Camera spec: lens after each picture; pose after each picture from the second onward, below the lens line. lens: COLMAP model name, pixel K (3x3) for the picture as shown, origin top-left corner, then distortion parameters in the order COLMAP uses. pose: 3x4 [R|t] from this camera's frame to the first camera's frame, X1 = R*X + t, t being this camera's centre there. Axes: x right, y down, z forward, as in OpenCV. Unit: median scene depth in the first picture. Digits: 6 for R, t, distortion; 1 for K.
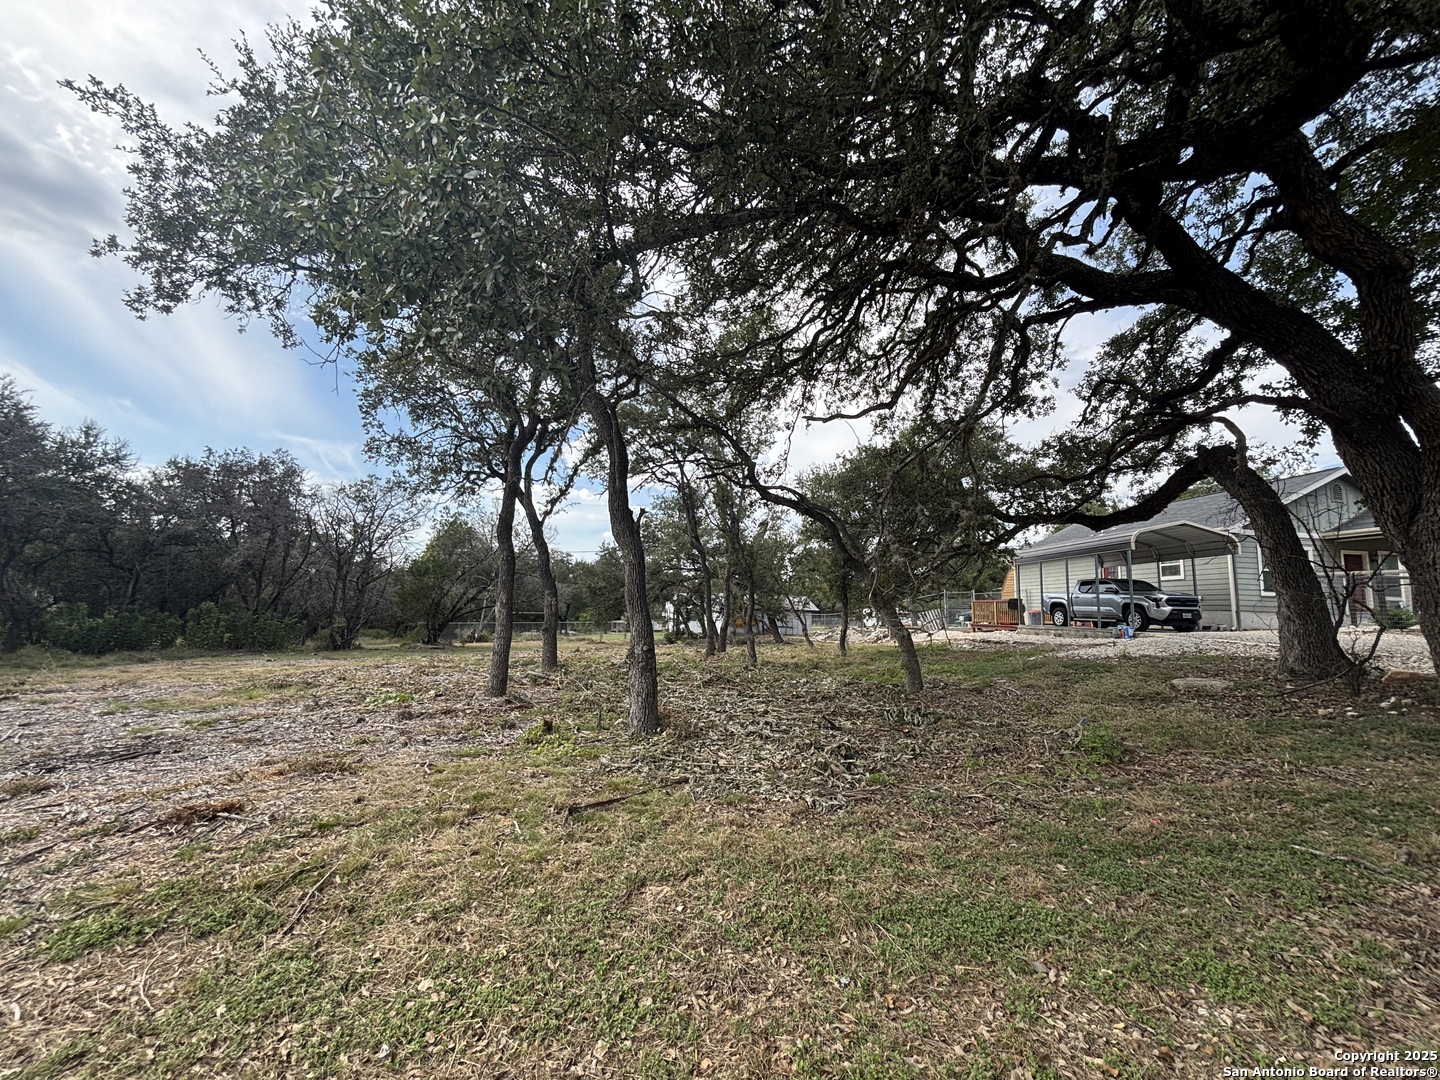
lens RADIAL K [[576.8, 0, 720.0], [0, 576.8, 540.0], [0, 0, 1]] dist [-0.000099, 0.000048]
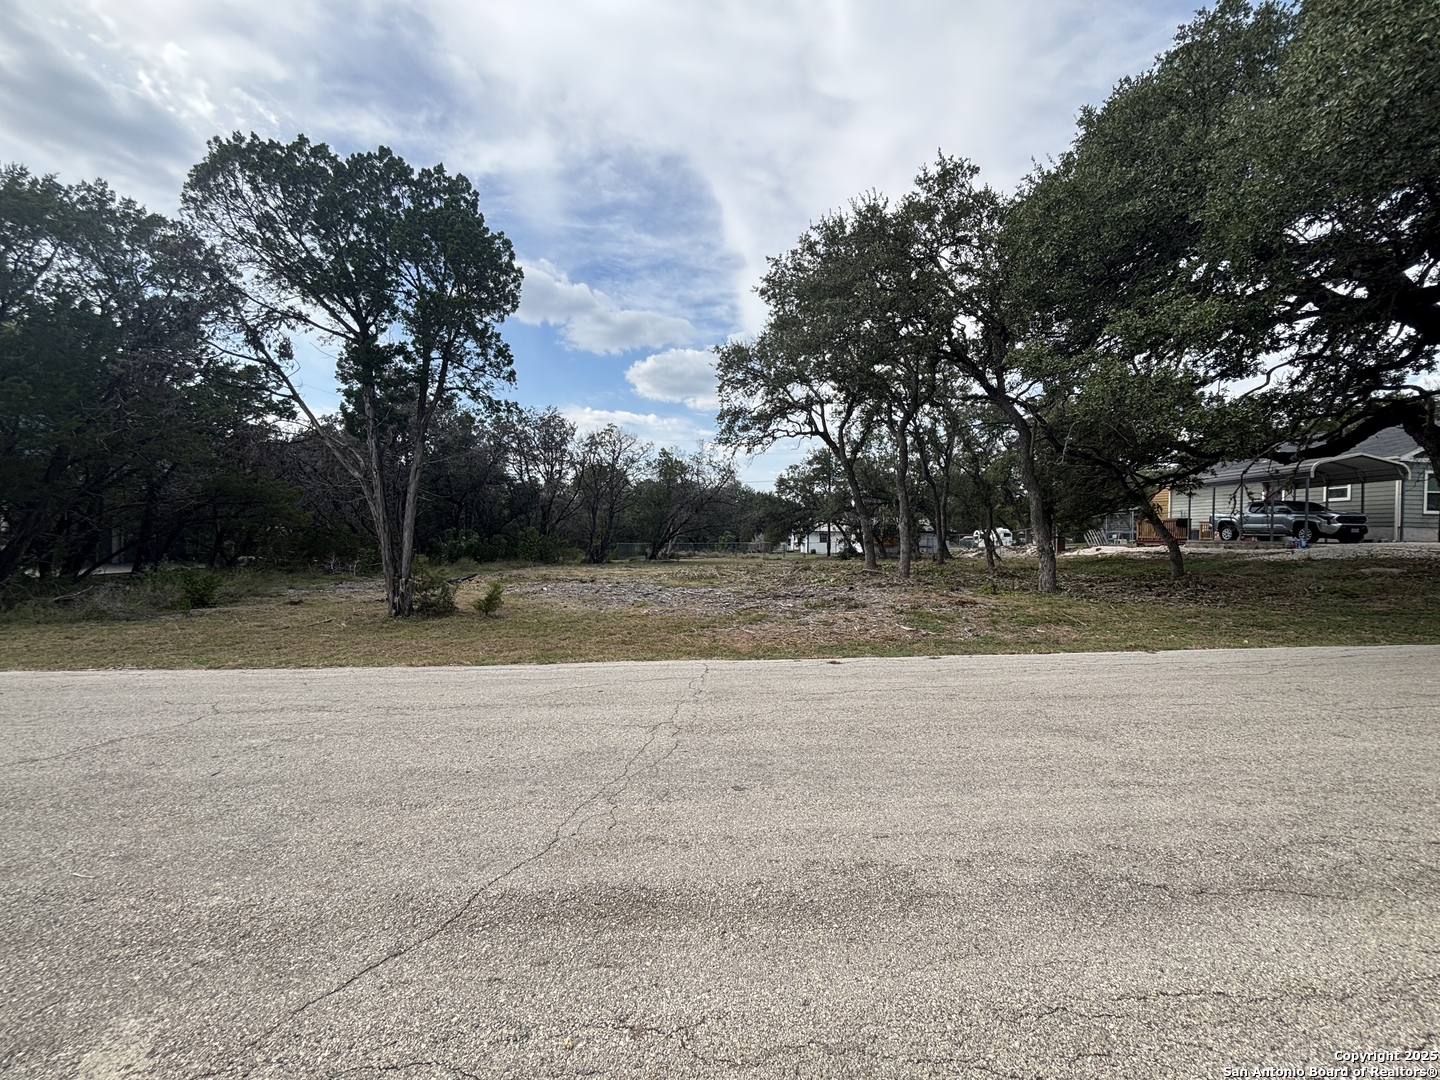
lens RADIAL K [[576.8, 0, 720.0], [0, 576.8, 540.0], [0, 0, 1]] dist [-0.000099, 0.000048]
pose [[0.992631, -0.005293, -0.121062, -0.368743], [0.021384, 0.991018, 0.132009, -0.038682], [0.119276, -0.133625, 0.983828, -0.360326]]
